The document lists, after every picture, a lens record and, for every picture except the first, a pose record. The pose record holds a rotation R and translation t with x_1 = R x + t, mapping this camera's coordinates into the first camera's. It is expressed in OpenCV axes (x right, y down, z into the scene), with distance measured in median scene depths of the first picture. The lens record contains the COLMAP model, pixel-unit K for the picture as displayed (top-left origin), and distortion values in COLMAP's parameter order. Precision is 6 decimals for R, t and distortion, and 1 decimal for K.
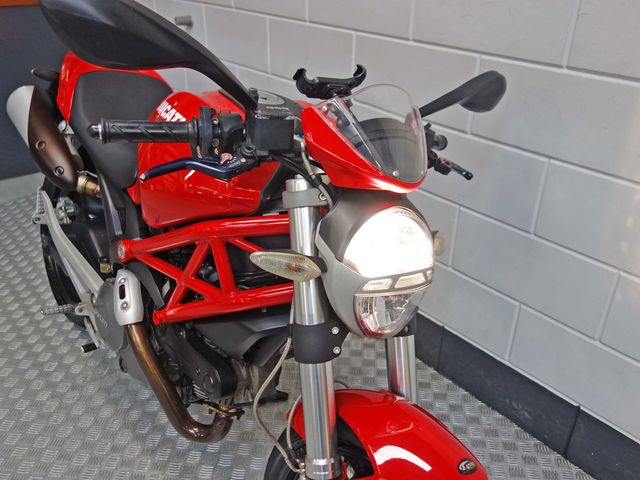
lens RADIAL K [[566.0, 0, 320.0], [0, 566.0, 240.0], [0, 0, 1]] dist [0.008527, -0.009016]
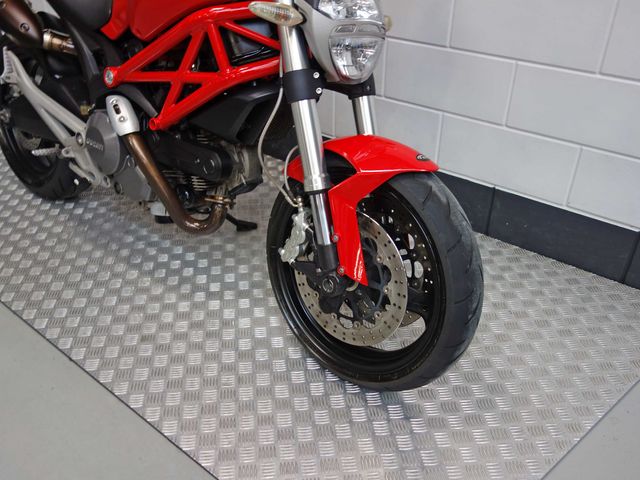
lens RADIAL K [[566.0, 0, 320.0], [0, 566.0, 240.0], [0, 0, 1]] dist [0.008527, -0.009016]
pose [[0.981238, -0.119846, 0.151028, -0.151627], [0.106854, 0.990064, 0.091413, 0.296382], [-0.160483, -0.073560, 0.984294, -0.220123]]
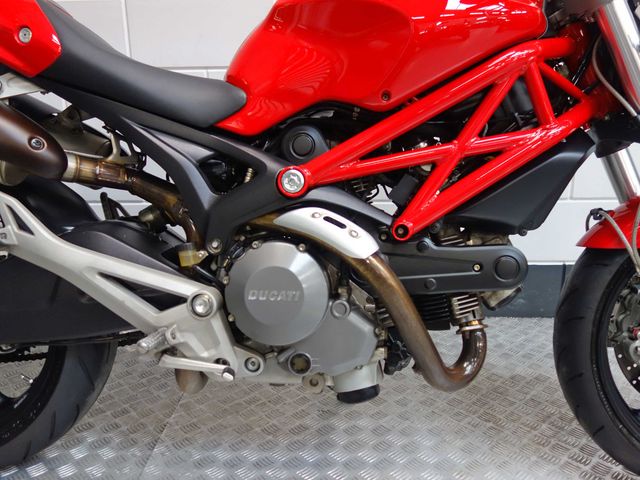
lens RADIAL K [[566.0, 0, 320.0], [0, 566.0, 240.0], [0, 0, 1]] dist [0.008527, -0.009016]
pose [[0.683975, -0.224042, 0.694250, -0.869859], [0.372146, 0.925687, -0.067910, 0.154845], [-0.627443, 0.304811, 0.716523, 0.511852]]
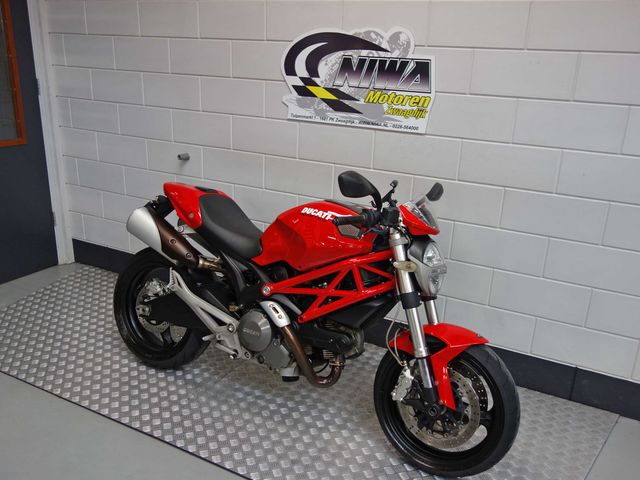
lens RADIAL K [[566.0, 0, 320.0], [0, 566.0, 240.0], [0, 0, 1]] dist [0.008527, -0.009016]
pose [[0.927759, -0.100526, 0.359384, -0.863783], [0.156622, 0.979002, -0.130481, 0.131053], [-0.338721, 0.177343, 0.924022, -0.808538]]
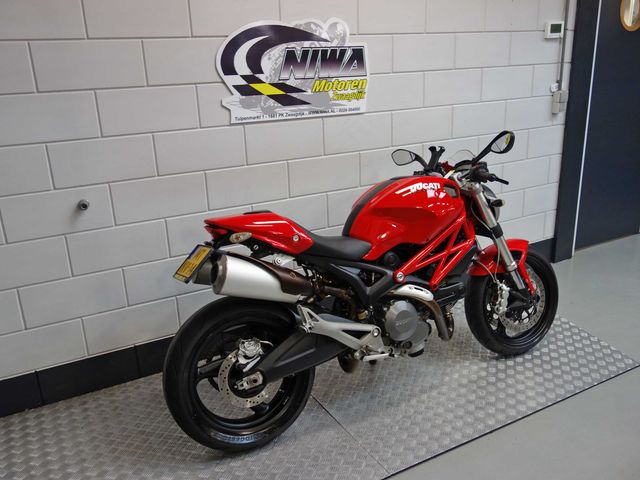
lens RADIAL K [[566.0, 0, 320.0], [0, 566.0, 240.0], [0, 0, 1]] dist [0.008527, -0.009016]
pose [[0.194461, -0.324053, 0.925837, -2.152587], [0.499526, 0.845016, 0.190846, -0.587207], [-0.844191, 0.425368, 0.326196, 0.591449]]
